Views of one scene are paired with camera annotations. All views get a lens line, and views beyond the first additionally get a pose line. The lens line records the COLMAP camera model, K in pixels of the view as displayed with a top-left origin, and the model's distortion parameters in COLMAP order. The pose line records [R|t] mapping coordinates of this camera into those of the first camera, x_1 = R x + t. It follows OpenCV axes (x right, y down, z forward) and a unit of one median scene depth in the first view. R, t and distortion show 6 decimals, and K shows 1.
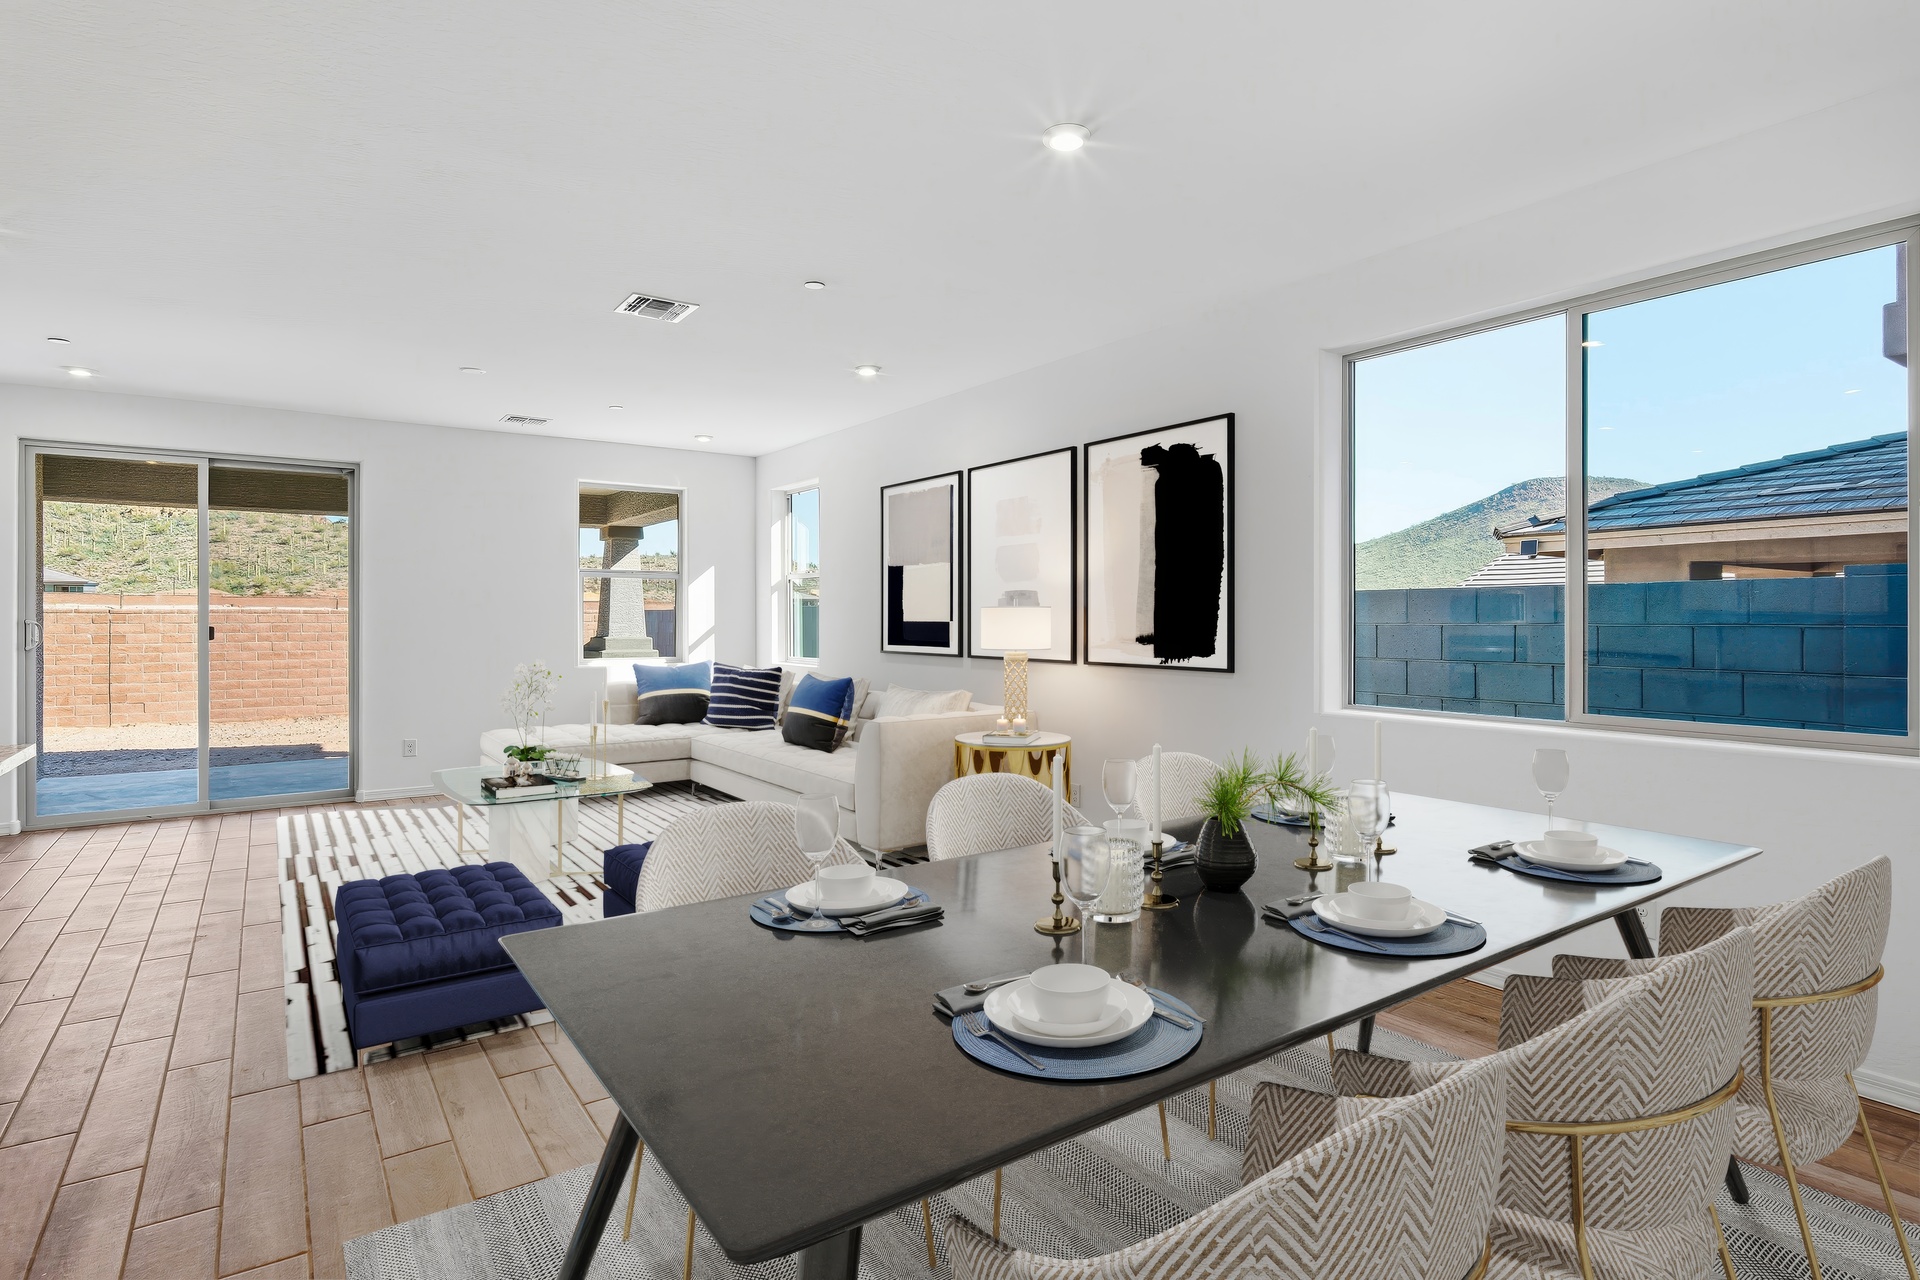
lens RADIAL K [[994.7, 0, 961.4], [0, 994.7, 606.7], [0, 0, 1]] dist [-0.001243, -0.002685]
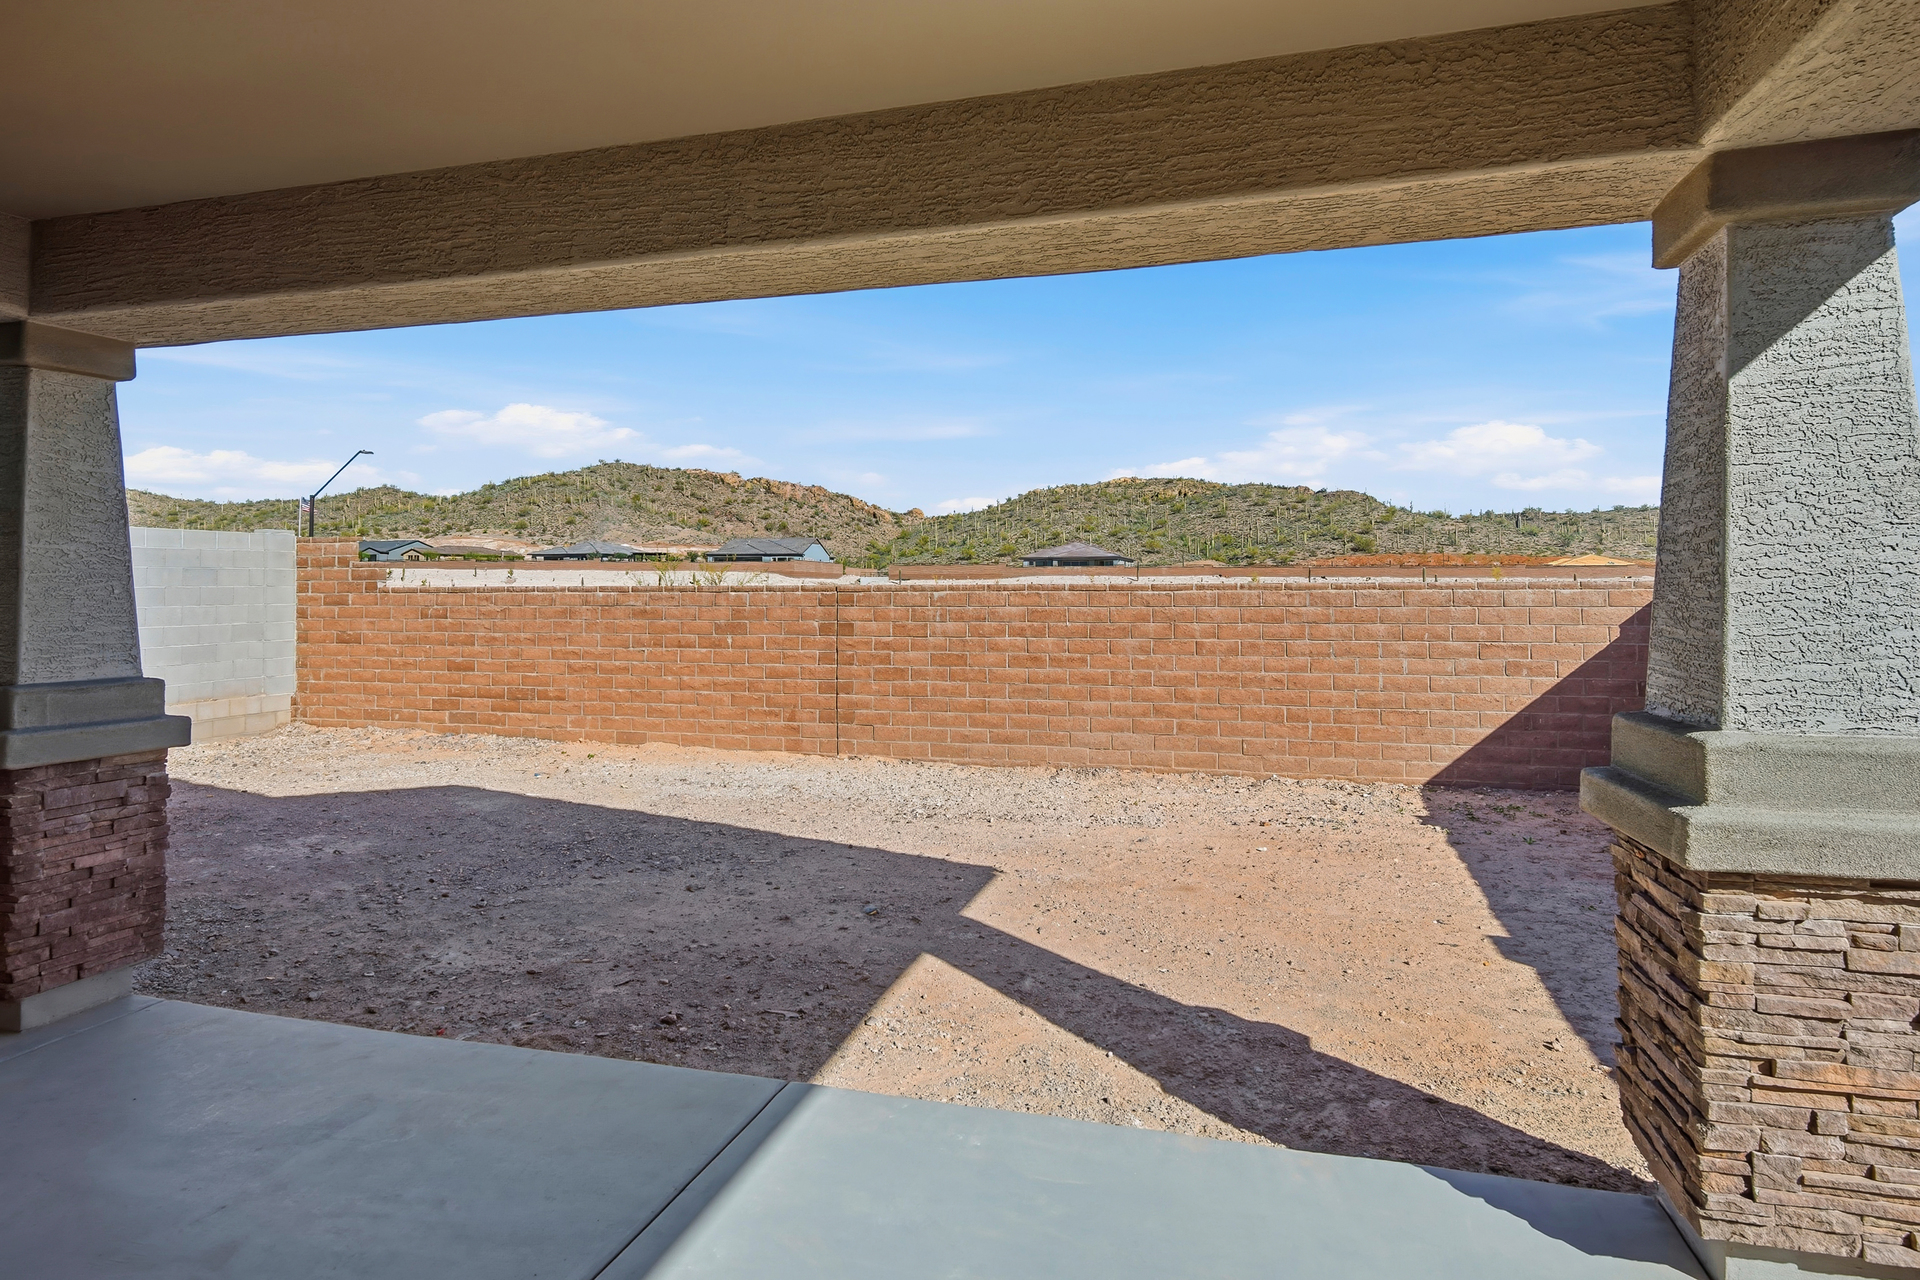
lens RADIAL K [[1064.7, 0, 962.8], [0, 1064.7, 580.0], [0, 0, 1]] dist [-0.000389, -0.000615]
pose [[0.627686, -0.006573, -0.778439, -0.213122], [0.010995, 0.999939, 0.000422, -0.000663], [0.778389, -0.008823, 0.627720, 0.563494]]
